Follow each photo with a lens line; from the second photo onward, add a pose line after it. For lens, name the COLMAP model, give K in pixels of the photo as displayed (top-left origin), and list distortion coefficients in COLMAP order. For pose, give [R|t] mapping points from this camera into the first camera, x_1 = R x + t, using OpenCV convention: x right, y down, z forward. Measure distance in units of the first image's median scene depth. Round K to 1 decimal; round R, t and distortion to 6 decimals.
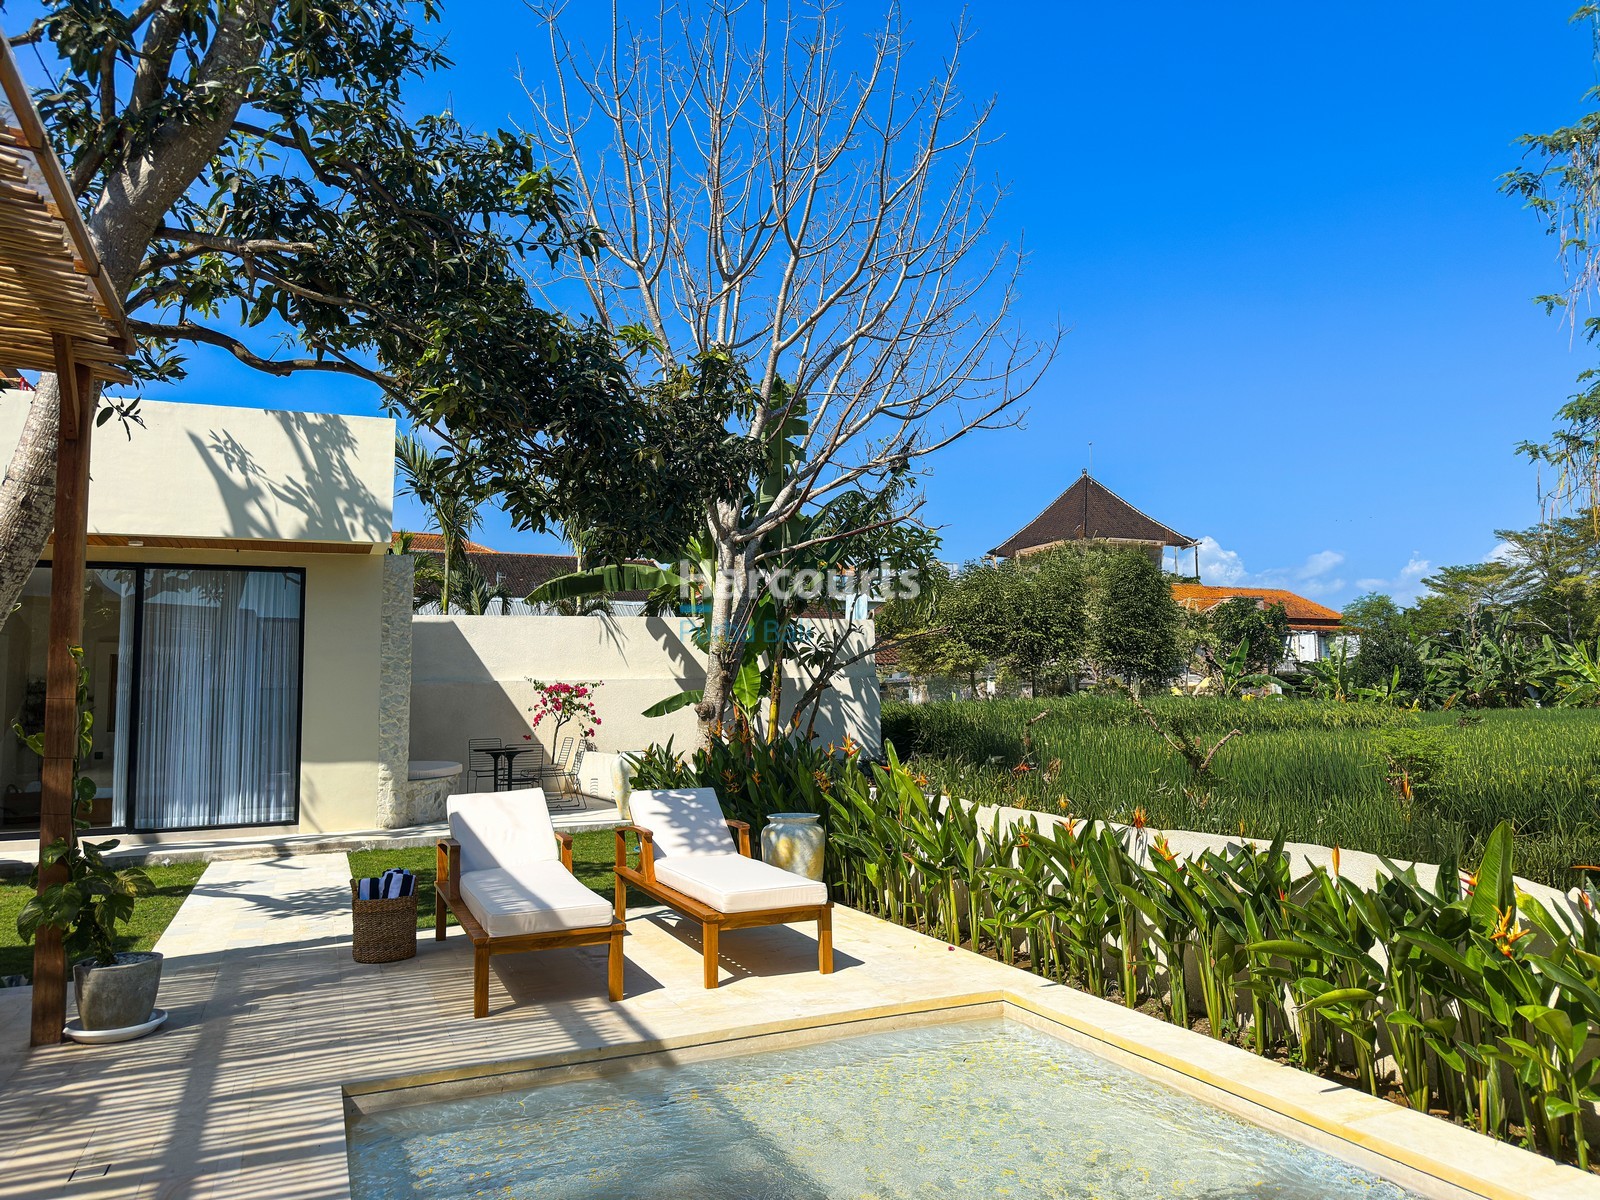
lens RADIAL K [[1119.4, 0, 821.7], [0, 1119.4, 592.3], [0, 0, 1]] dist [0.046018, -0.054290]
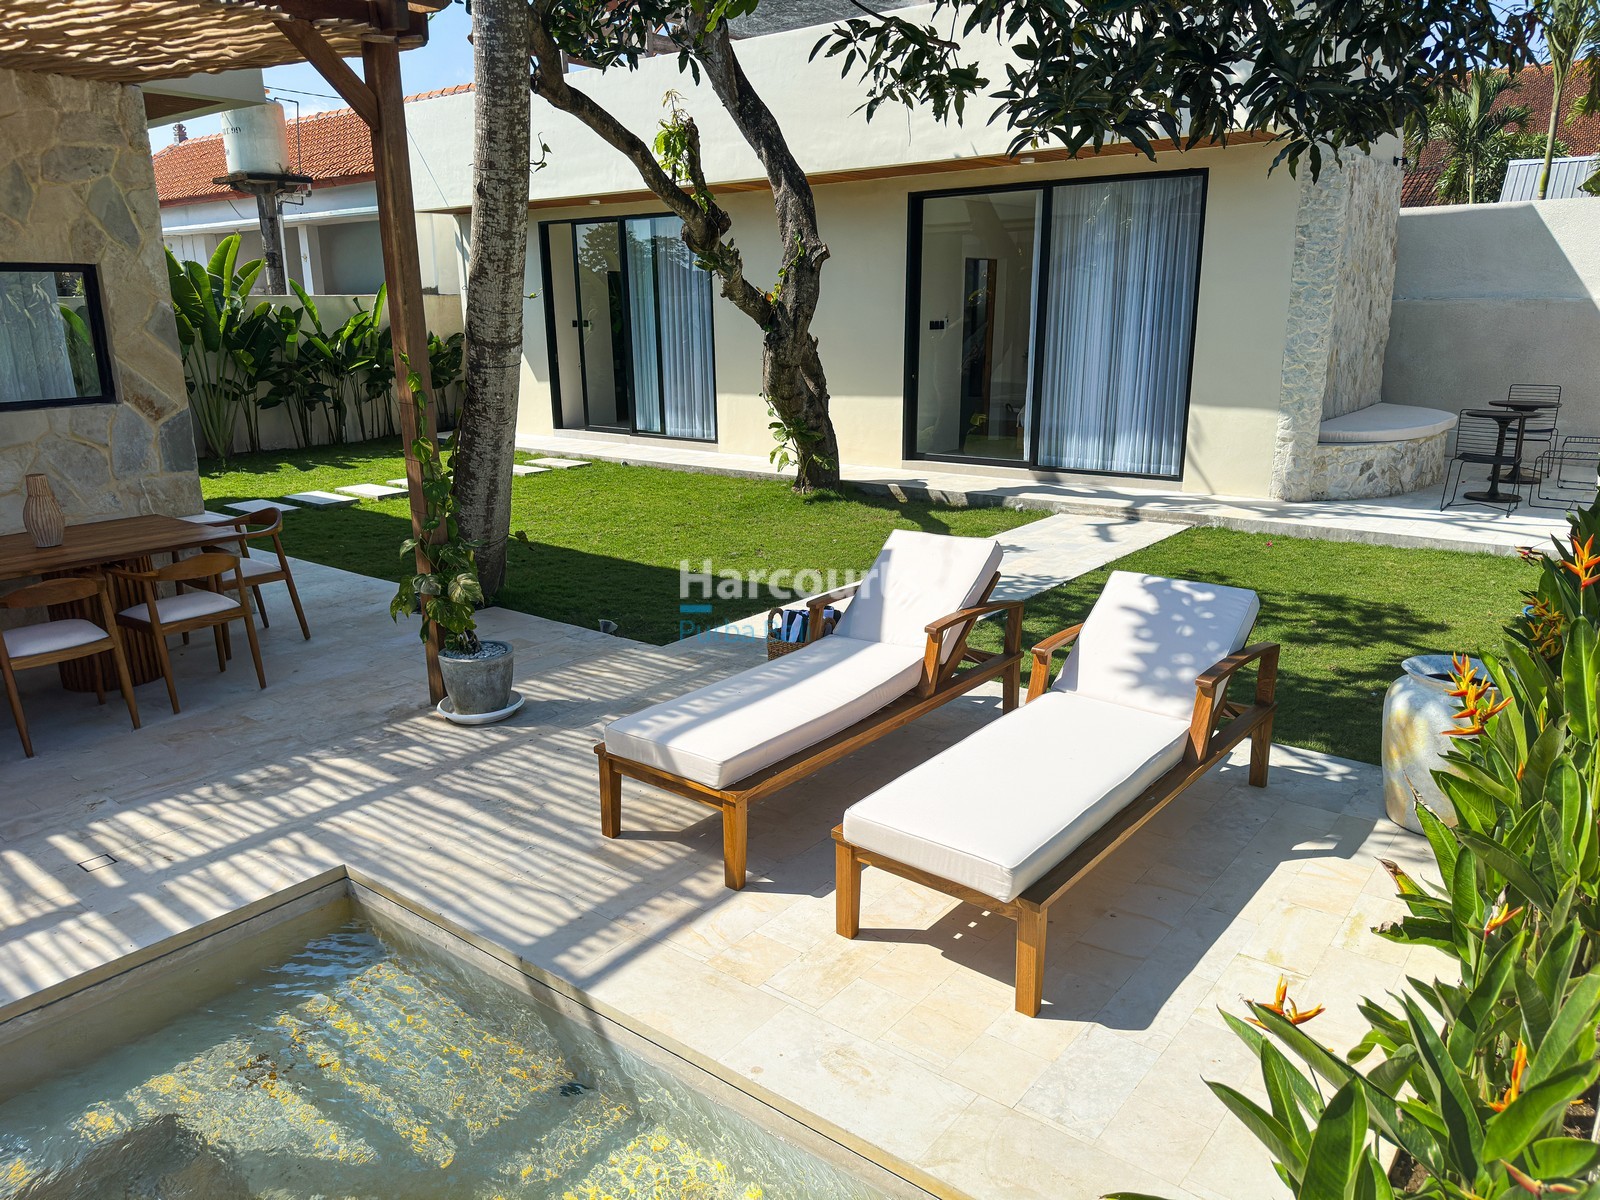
lens RADIAL K [[1119.4, 0, 797.9], [0, 1119.4, 615.9], [0, 0, 1]] dist [0.046018, -0.054290]
pose [[0.467153, 0.250552, -0.847934, 0.181555], [0.090380, 0.940454, 0.327684, -0.012726], [0.879545, -0.229715, 0.416691, 0.360590]]
